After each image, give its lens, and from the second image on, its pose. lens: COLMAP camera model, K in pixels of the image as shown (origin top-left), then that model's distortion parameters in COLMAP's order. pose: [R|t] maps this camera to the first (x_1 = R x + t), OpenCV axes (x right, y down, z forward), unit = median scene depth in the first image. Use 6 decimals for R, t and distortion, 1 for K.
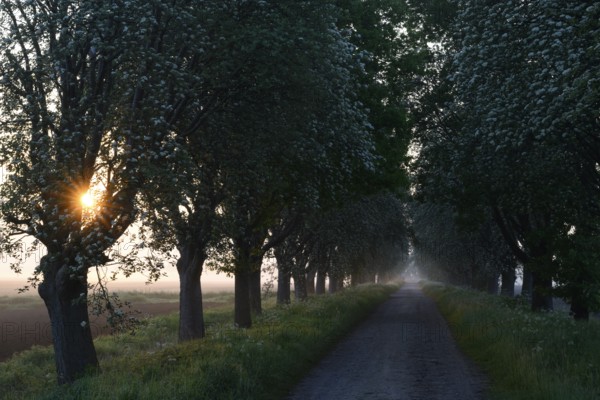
lens RADIAL K [[1330.2, 0, 300.0], [0, 1330.2, 200.0], [0, 0, 1]] dist [-0.032280, -0.066228]
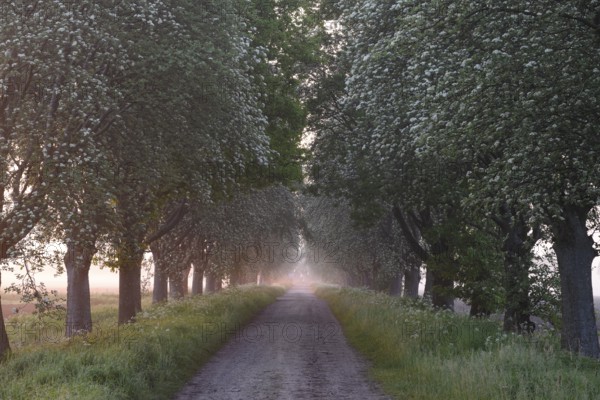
lens RADIAL K [[1090.5, 0, 300.0], [0, 1090.5, 200.0], [0, 0, 1]] dist [0.002960, 0.032457]
pose [[0.996891, 0.015555, 0.077238, 0.018934], [-0.015085, 0.999864, -0.006664, 0.009229], [-0.077331, 0.005478, 0.996990, 0.207401]]
